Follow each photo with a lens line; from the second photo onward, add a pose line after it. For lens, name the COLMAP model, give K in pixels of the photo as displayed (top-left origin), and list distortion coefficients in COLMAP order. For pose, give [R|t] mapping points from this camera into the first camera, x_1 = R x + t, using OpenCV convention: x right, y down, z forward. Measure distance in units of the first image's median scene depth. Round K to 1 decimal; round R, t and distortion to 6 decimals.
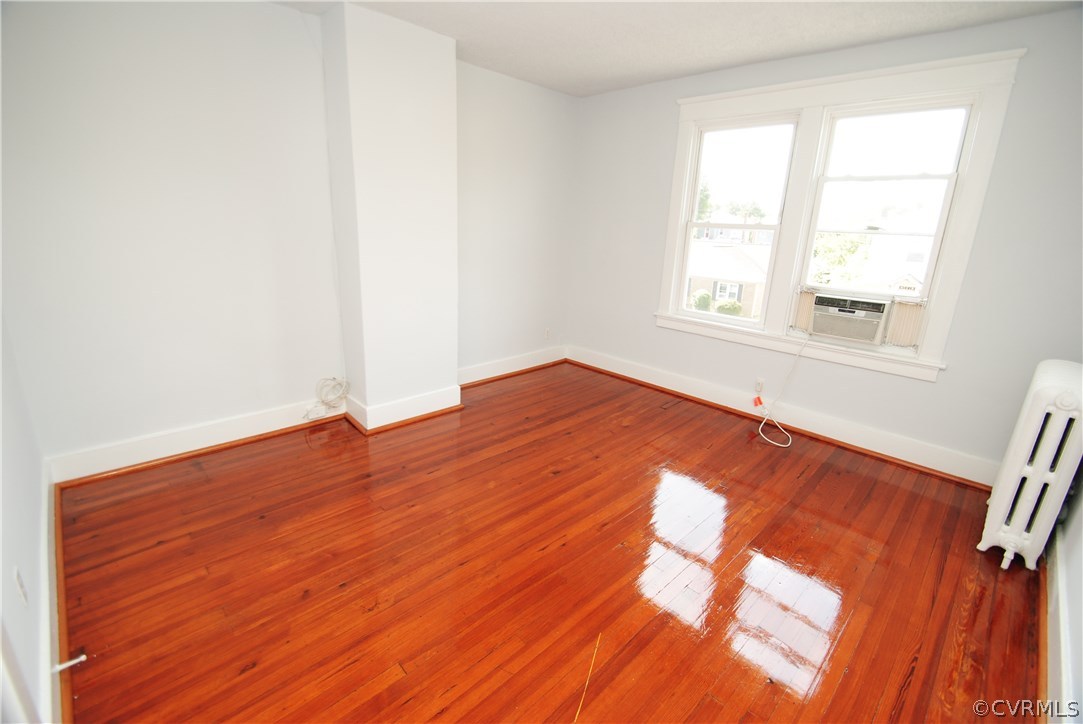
lens RADIAL K [[474.3, 0, 544.1], [0, 474.3, 360.0], [0, 0, 1]] dist [-0.002948, -0.009409]
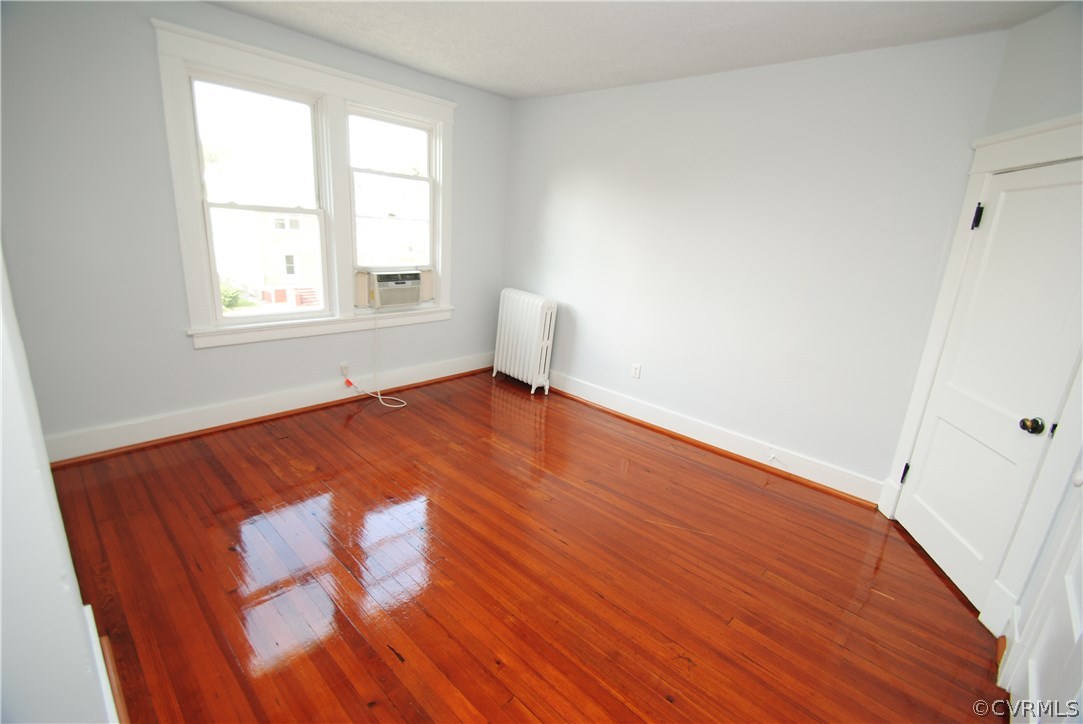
lens RADIAL K [[474.3, 0, 539.2], [0, 474.3, 356.8], [0, 0, 1]] dist [-0.002948, -0.009409]
pose [[-0.038229, -0.304931, 0.951607, -0.621227], [0.211108, 0.928344, 0.305958, -0.229549], [-0.976715, 0.212588, 0.028884, 0.655854]]
